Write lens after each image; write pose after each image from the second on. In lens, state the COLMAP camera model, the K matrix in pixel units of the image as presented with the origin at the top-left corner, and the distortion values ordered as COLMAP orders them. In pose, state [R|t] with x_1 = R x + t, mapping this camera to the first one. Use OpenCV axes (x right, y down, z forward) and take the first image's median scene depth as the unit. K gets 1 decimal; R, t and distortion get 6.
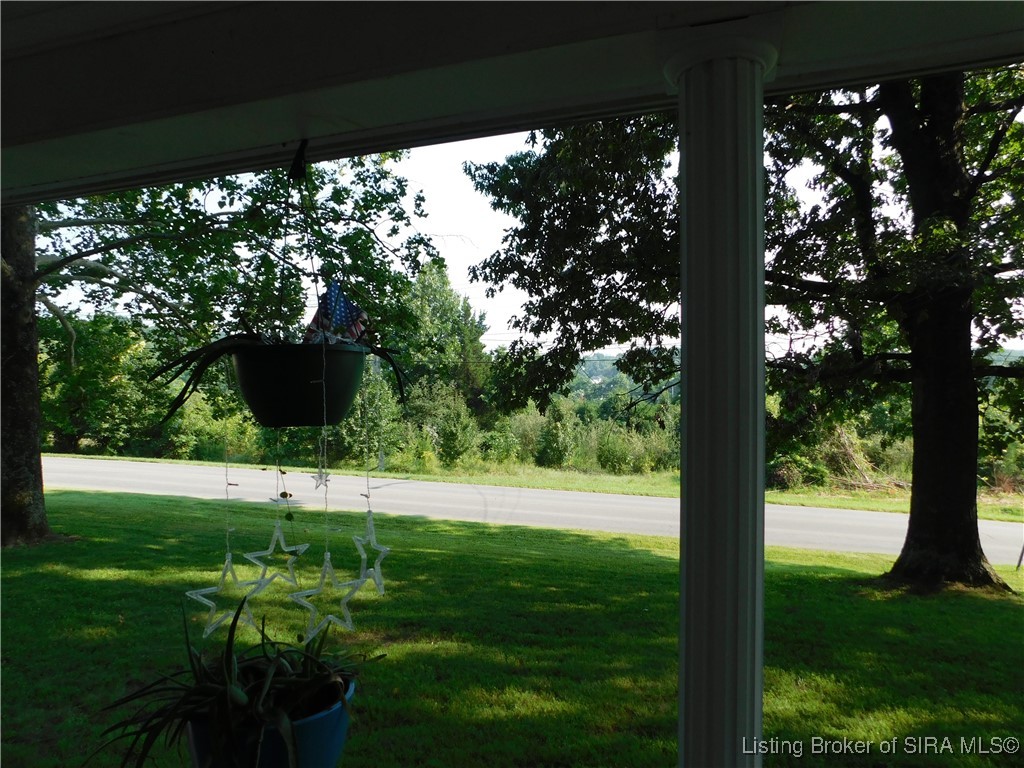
lens RADIAL K [[680.6, 0, 505.2], [0, 680.6, 388.5], [0, 0, 1]] dist [-0.056374, 0.041762]
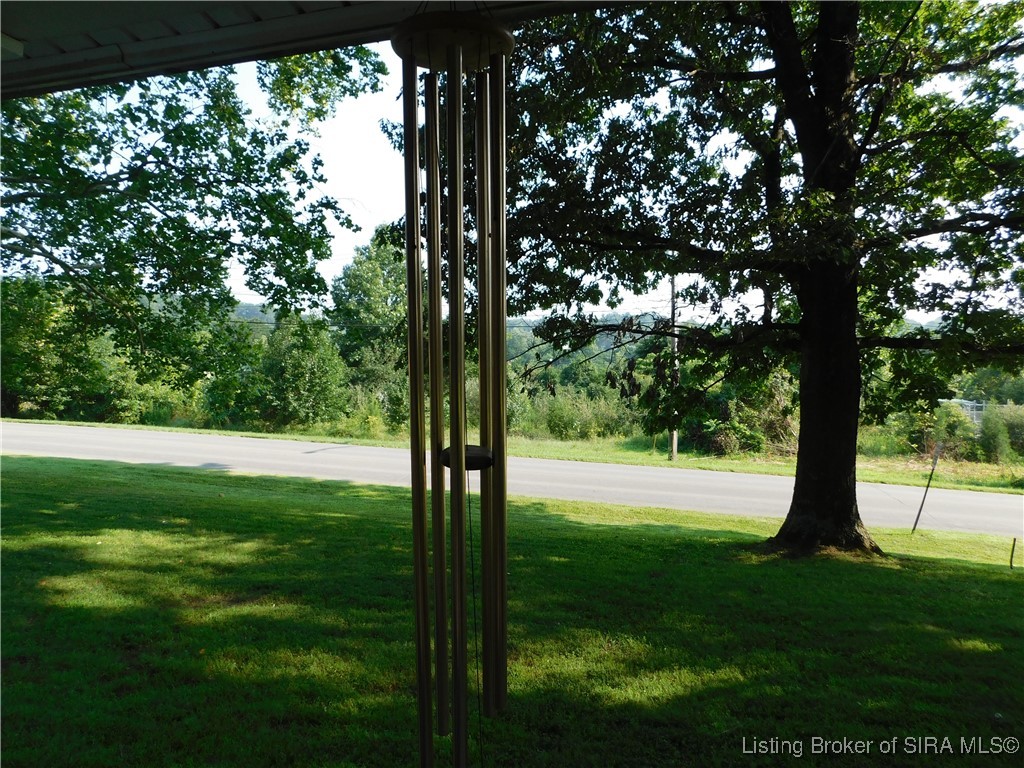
lens RADIAL K [[680.6, 0, 516.6], [0, 680.6, 387.2], [0, 0, 1]] dist [-0.056374, 0.041762]
pose [[0.999266, 0.005878, 0.037857, 0.103338], [-0.007761, 0.998730, 0.049784, -0.002431], [-0.037517, -0.050041, 0.998042, -0.004573]]
